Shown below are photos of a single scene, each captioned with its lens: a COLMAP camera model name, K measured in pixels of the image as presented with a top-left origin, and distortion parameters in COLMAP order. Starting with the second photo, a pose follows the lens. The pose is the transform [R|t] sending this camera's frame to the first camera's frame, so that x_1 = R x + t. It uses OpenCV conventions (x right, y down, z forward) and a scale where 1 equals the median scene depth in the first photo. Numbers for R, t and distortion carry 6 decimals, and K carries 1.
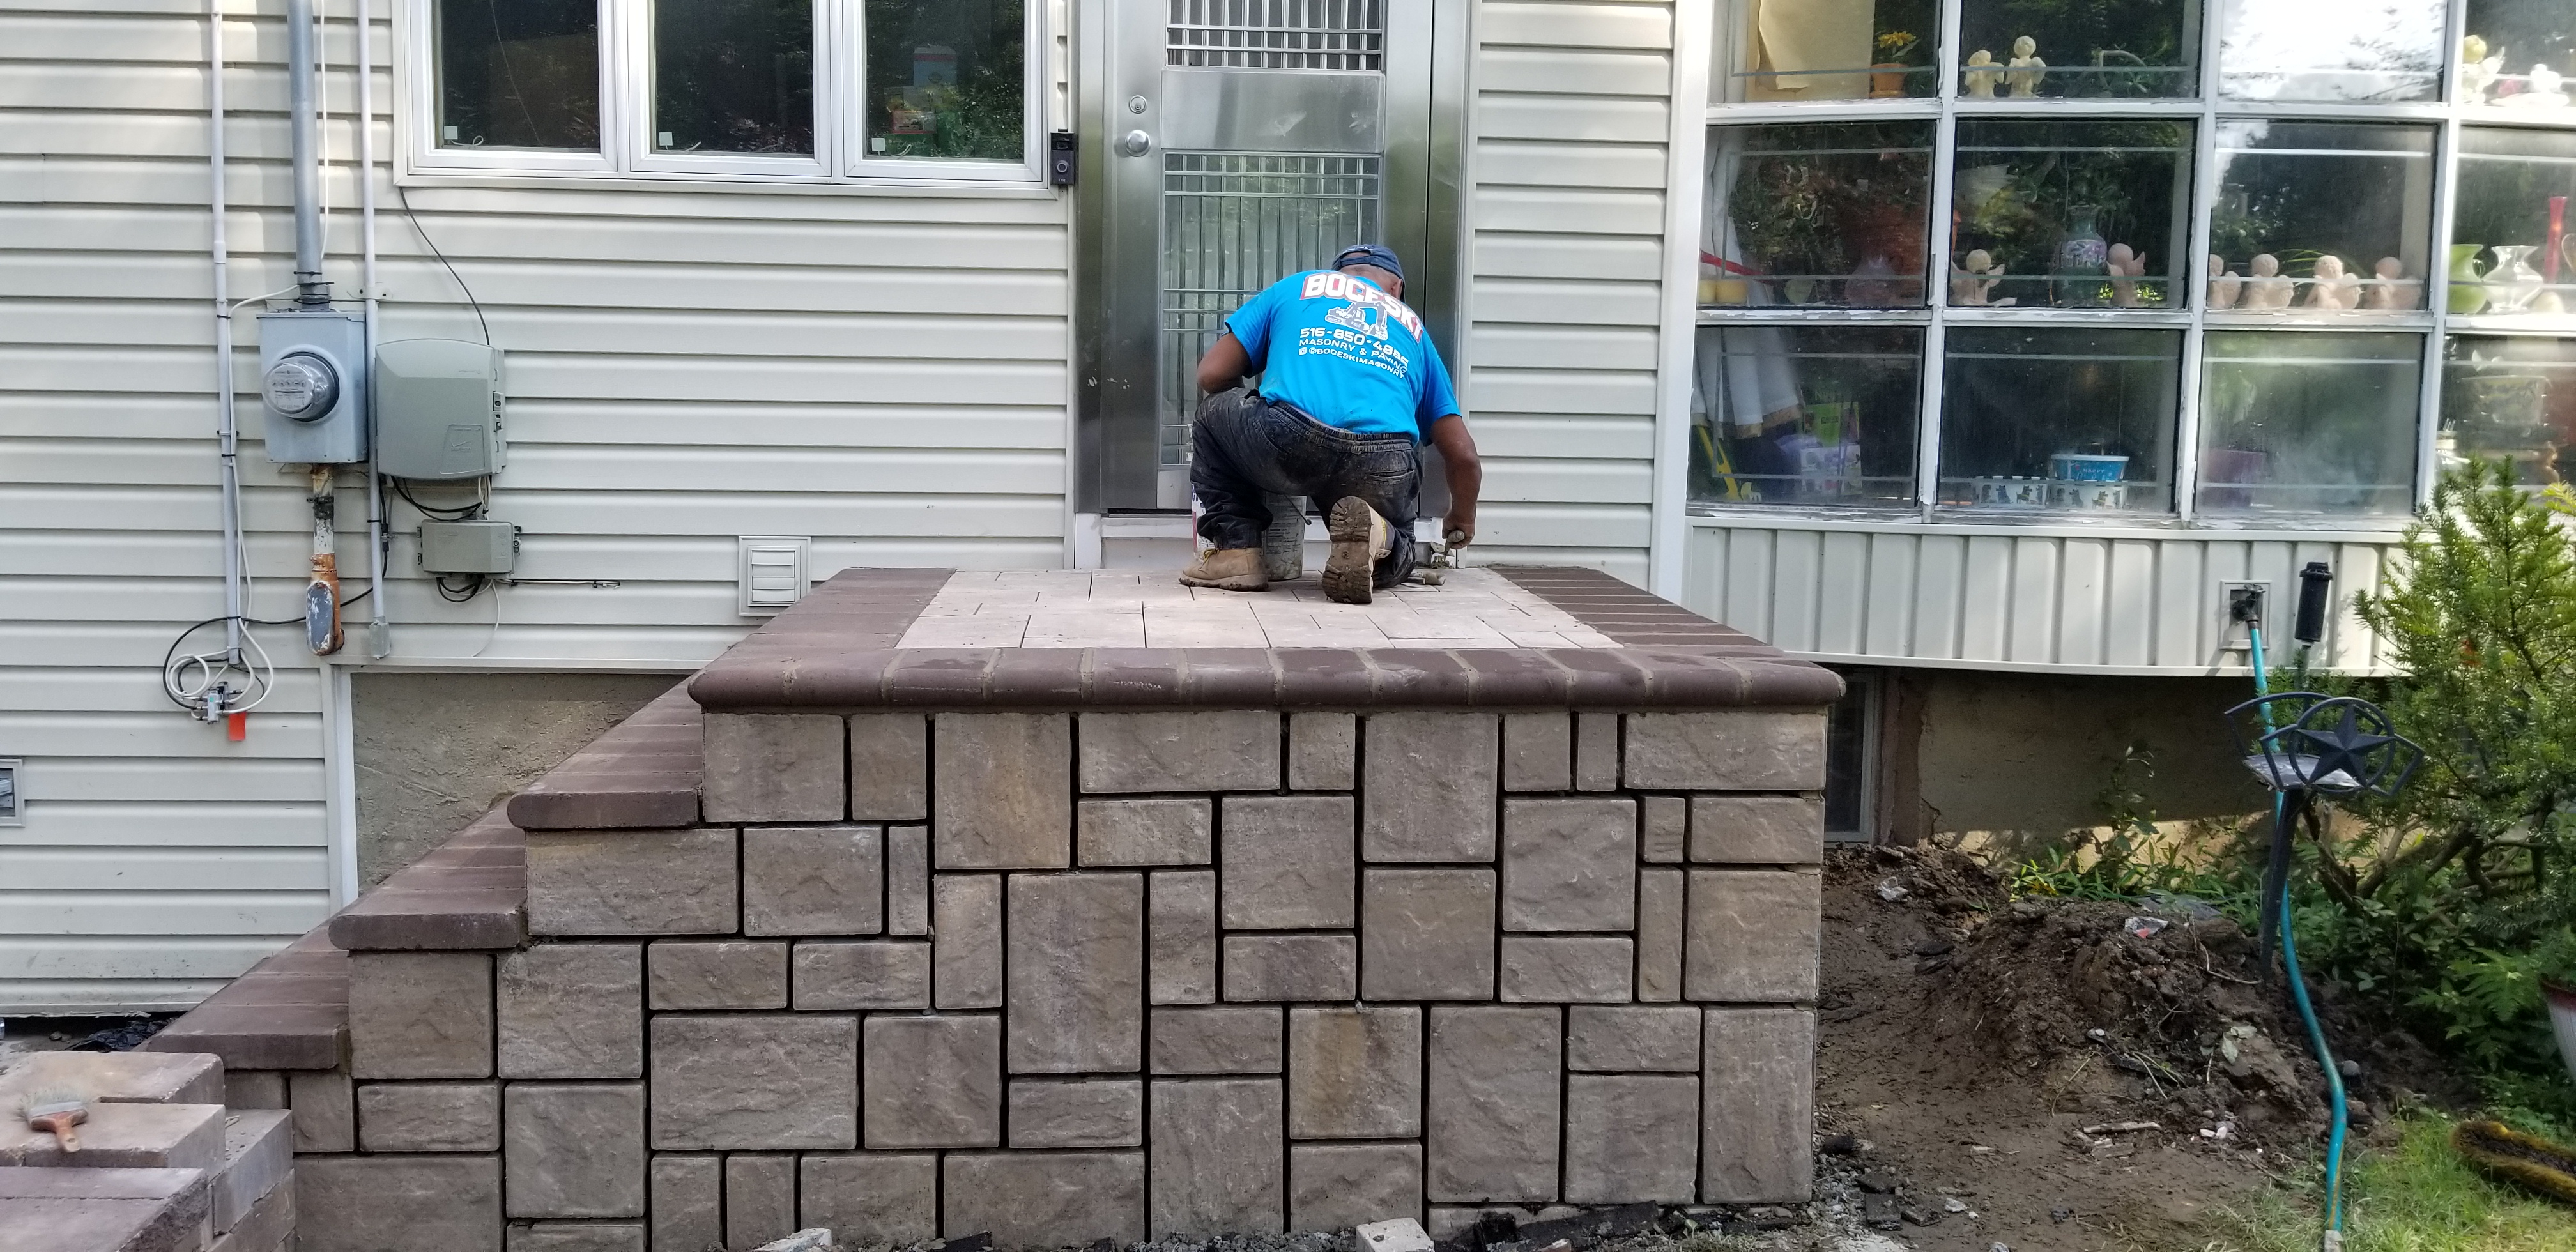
lens RADIAL K [[2041.7, 0, 1289.7], [0, 2041.7, 594.2], [0, 0, 1]] dist [0.066222, -0.106285]
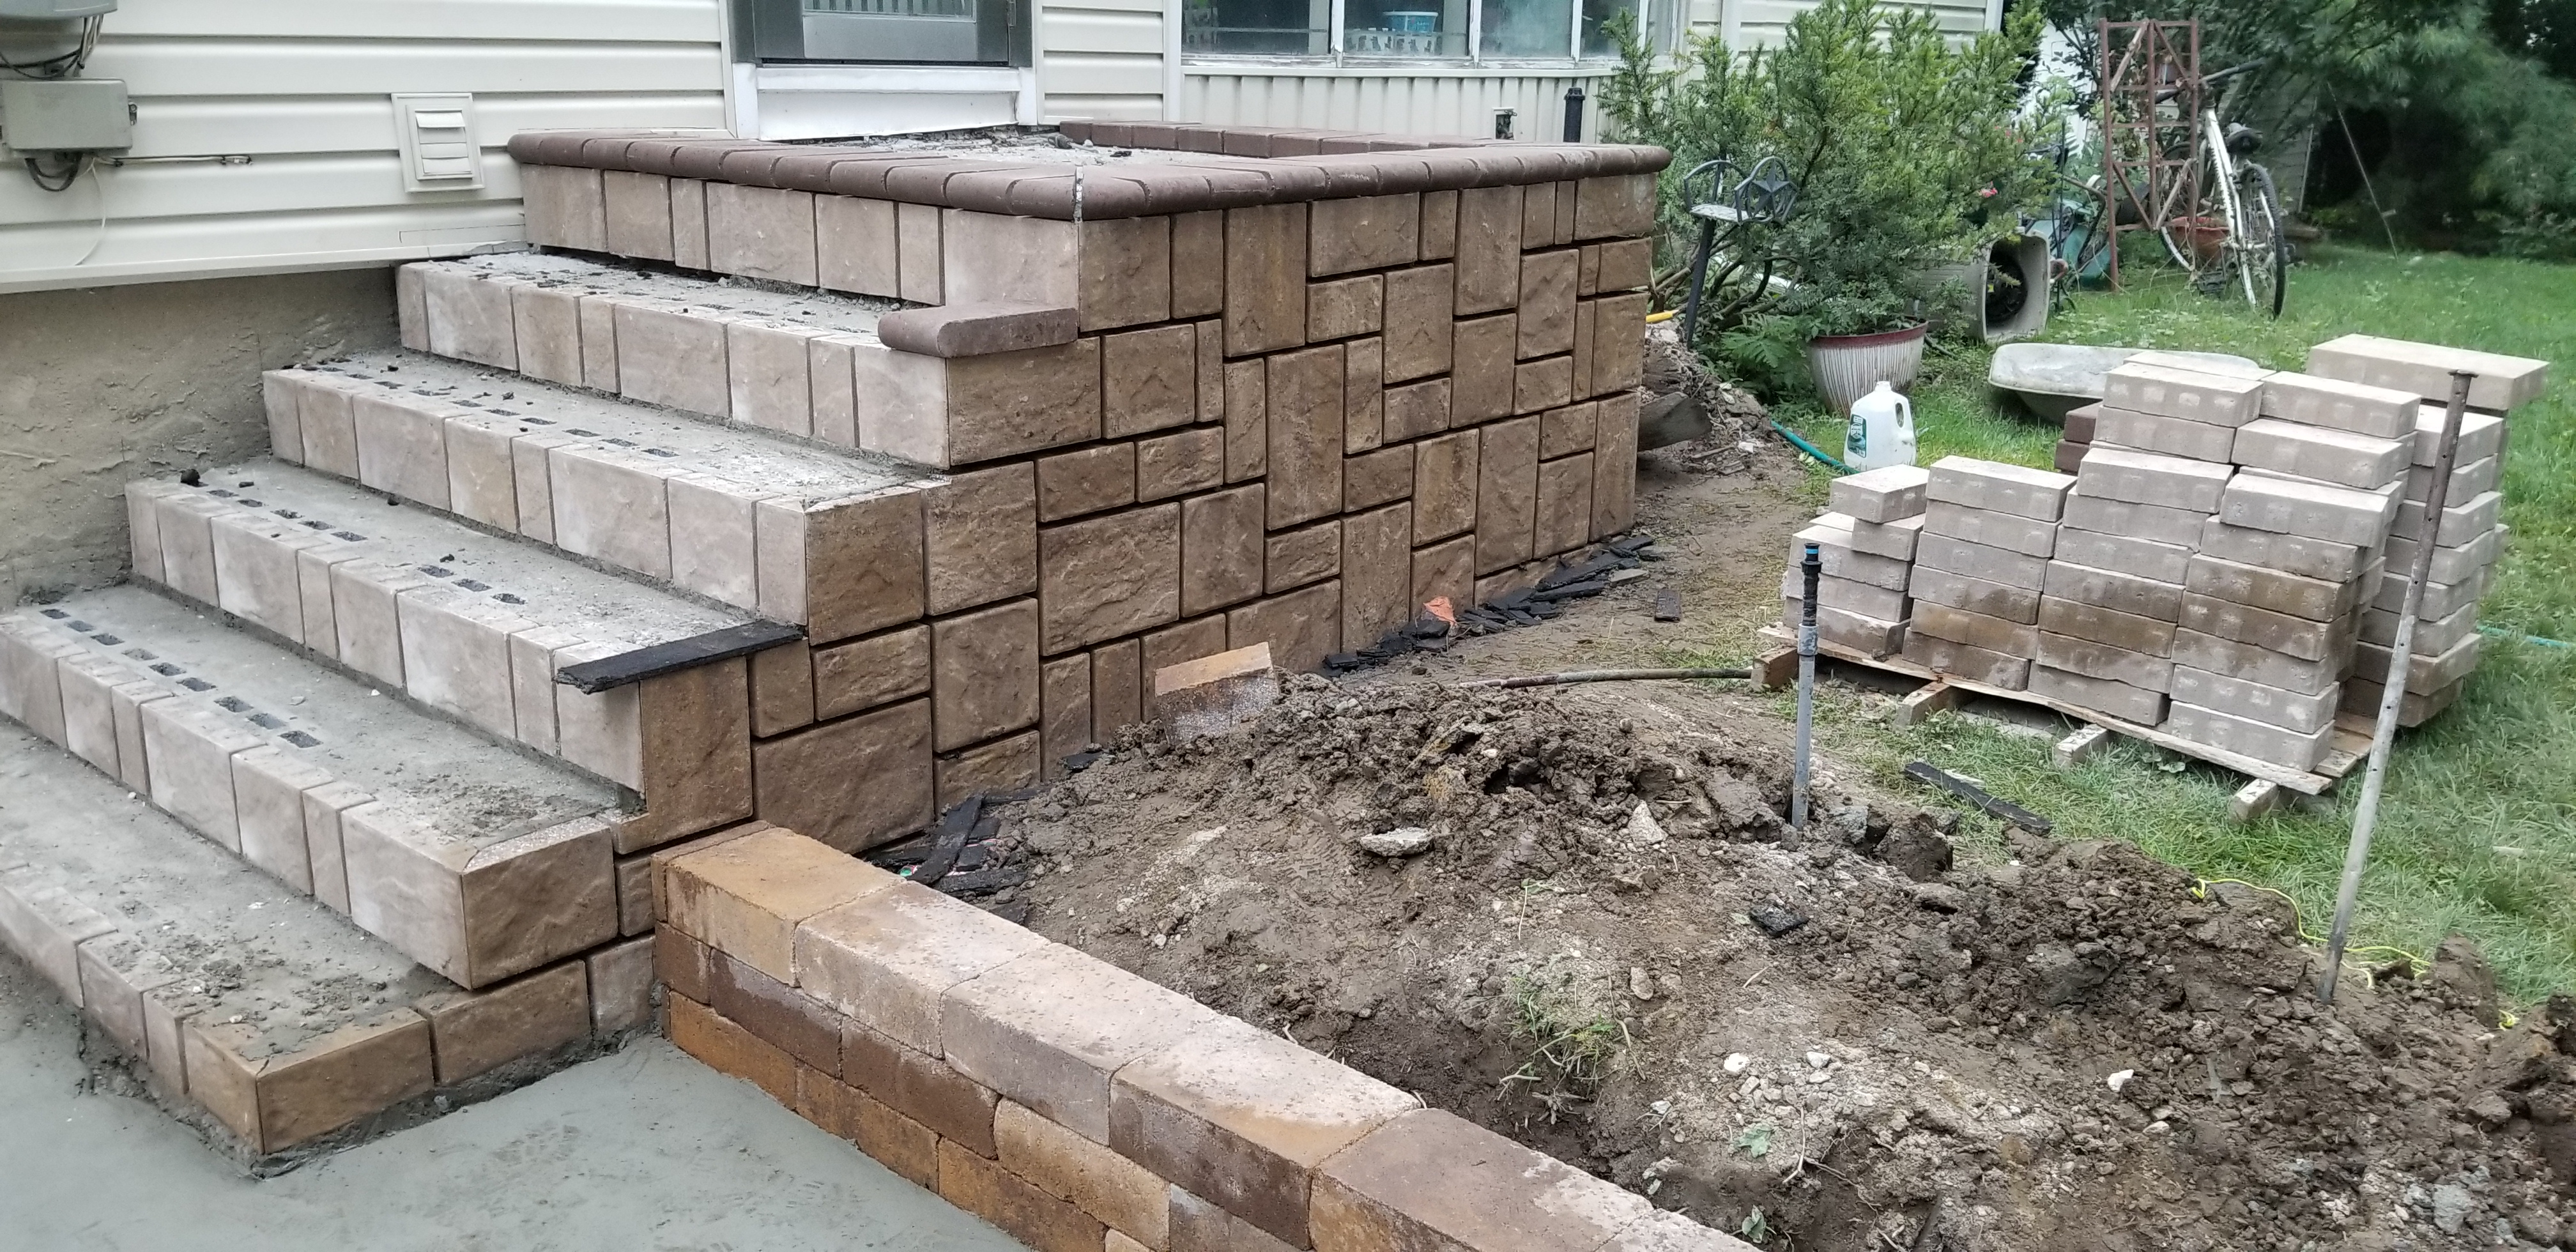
lens RADIAL K [[2041.7, 0, 1289.3], [0, 2041.7, 640.2], [0, 0, 1]] dist [0.066222, -0.106285]
pose [[0.677921, -0.206766, 0.705458, -0.957542], [0.069428, 0.973349, 0.218565, 0.043352], [-0.731849, -0.099192, 0.674209, 0.210623]]
